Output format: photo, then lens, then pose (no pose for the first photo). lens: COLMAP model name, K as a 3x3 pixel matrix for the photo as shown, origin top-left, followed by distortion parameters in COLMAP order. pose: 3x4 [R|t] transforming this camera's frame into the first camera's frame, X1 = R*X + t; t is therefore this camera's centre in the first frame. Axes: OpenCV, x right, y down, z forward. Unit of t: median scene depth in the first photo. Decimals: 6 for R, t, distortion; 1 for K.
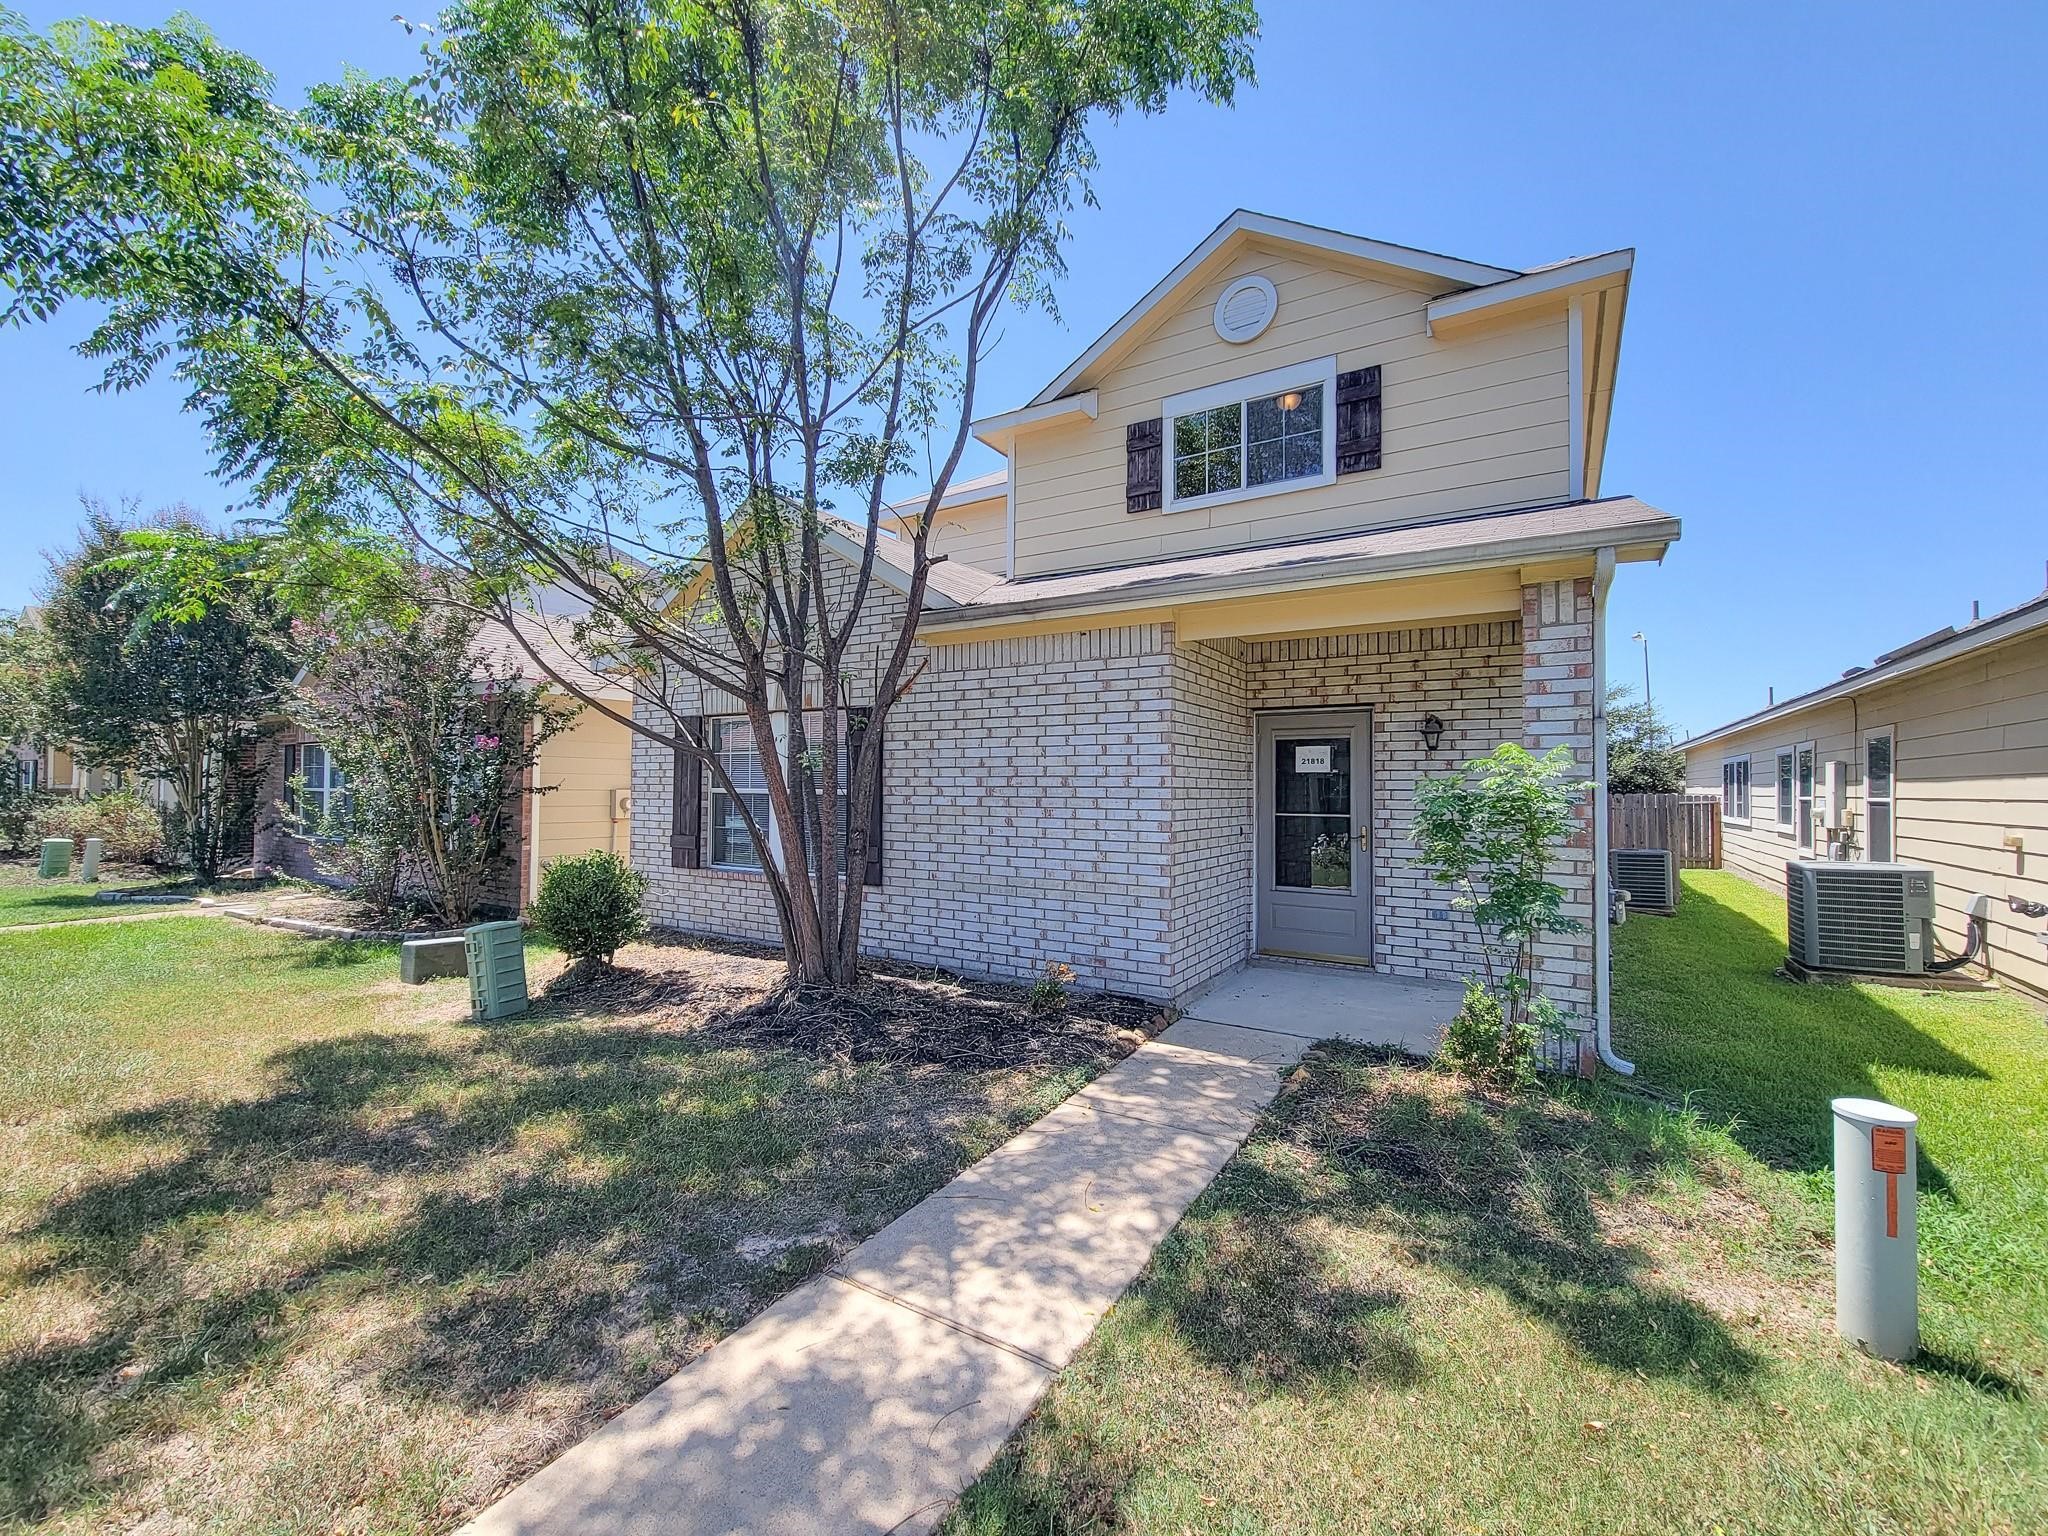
lens RADIAL K [[859.5, 0, 1018.5], [0, 859.5, 768.7], [0, 0, 1]] dist [0.006960, -0.002874]
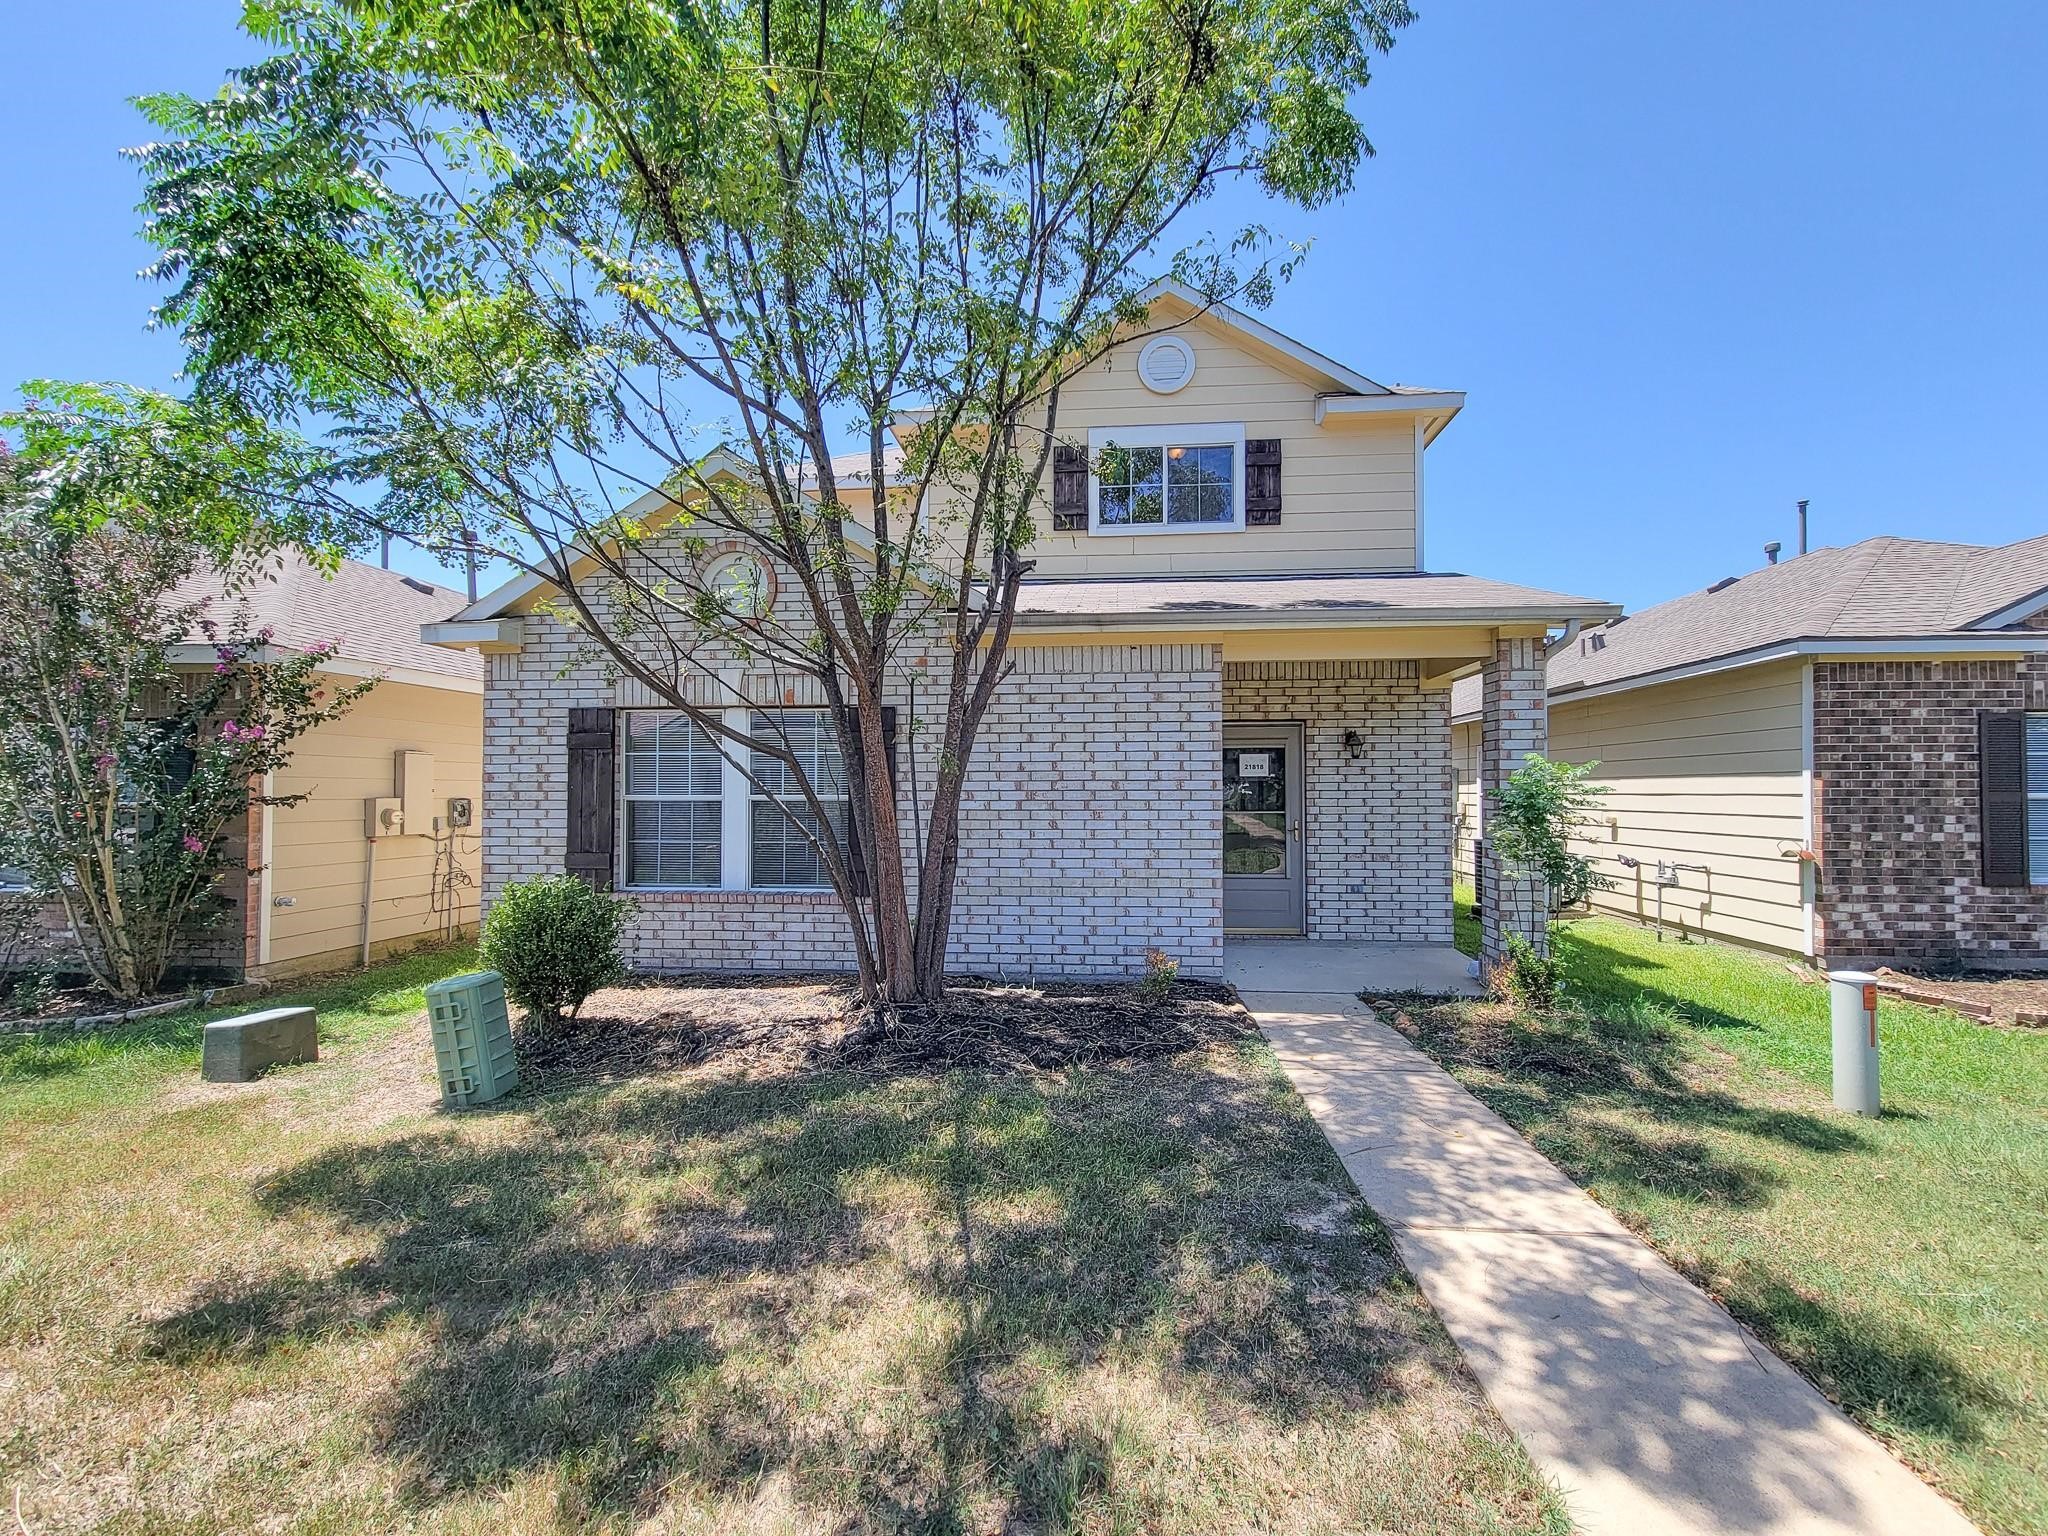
lens RADIAL K [[859.5, 0, 1025.2], [0, 859.5, 777.0], [0, 0, 1]] dist [0.006960, -0.002874]
pose [[0.886026, -0.000947, 0.463634, -0.544560], [-0.002570, 0.999973, 0.006953, -0.002403], [-0.463627, -0.007352, 0.886000, 0.110131]]
